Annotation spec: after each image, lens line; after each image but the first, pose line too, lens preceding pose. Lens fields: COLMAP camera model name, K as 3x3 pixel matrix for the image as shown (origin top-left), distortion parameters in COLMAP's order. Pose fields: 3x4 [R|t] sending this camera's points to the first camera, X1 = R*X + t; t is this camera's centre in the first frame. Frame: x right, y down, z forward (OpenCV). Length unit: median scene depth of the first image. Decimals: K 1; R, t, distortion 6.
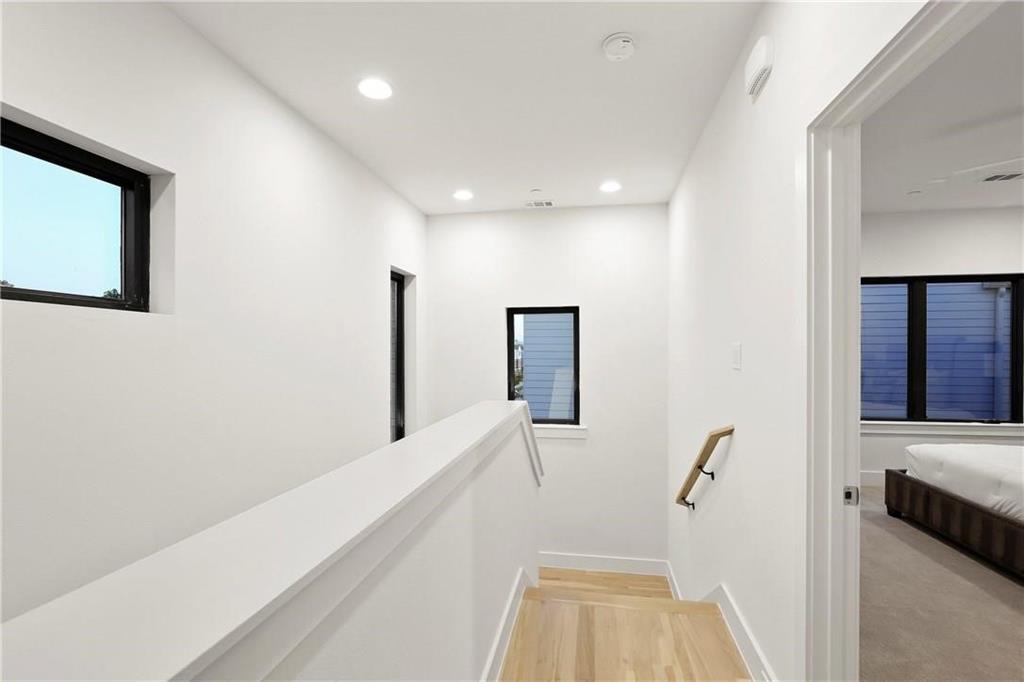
lens RADIAL K [[472.7, 0, 512.5], [0, 472.7, 348.9], [0, 0, 1]] dist [-0.017293, 0.006508]
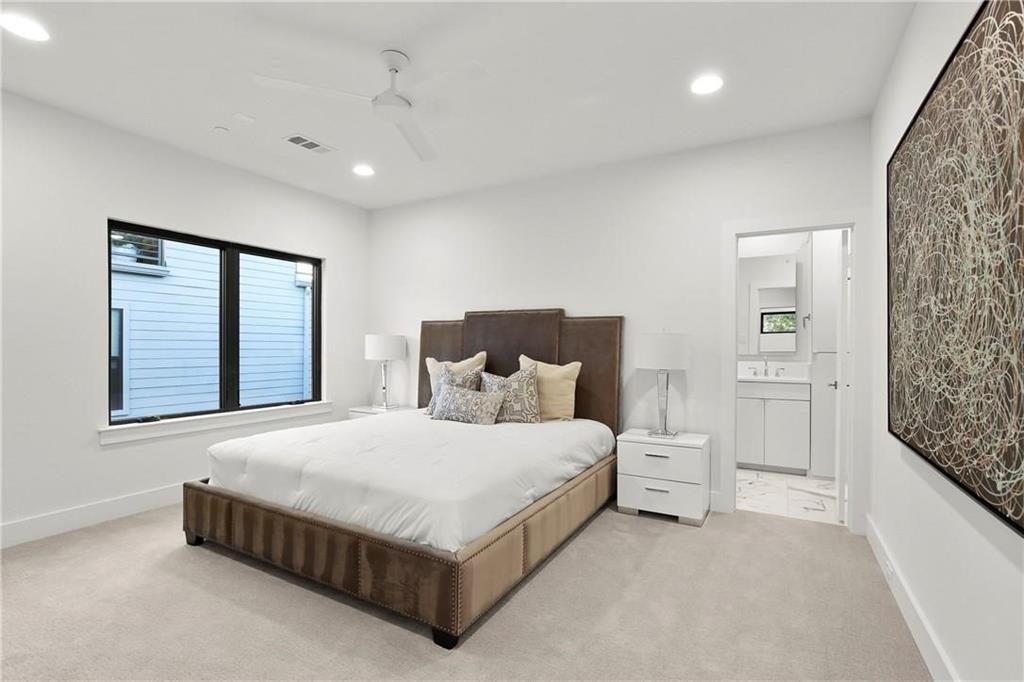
lens RADIAL K [[472.7, 0, 521.3], [0, 472.7, 347.8], [0, 0, 1]] dist [-0.017293, 0.006508]
pose [[0.334594, -0.005685, 0.942345, 0.300667], [0.001003, 0.999983, 0.005677, 0.042672], [-0.942362, -0.000954, 0.334594, 0.271652]]
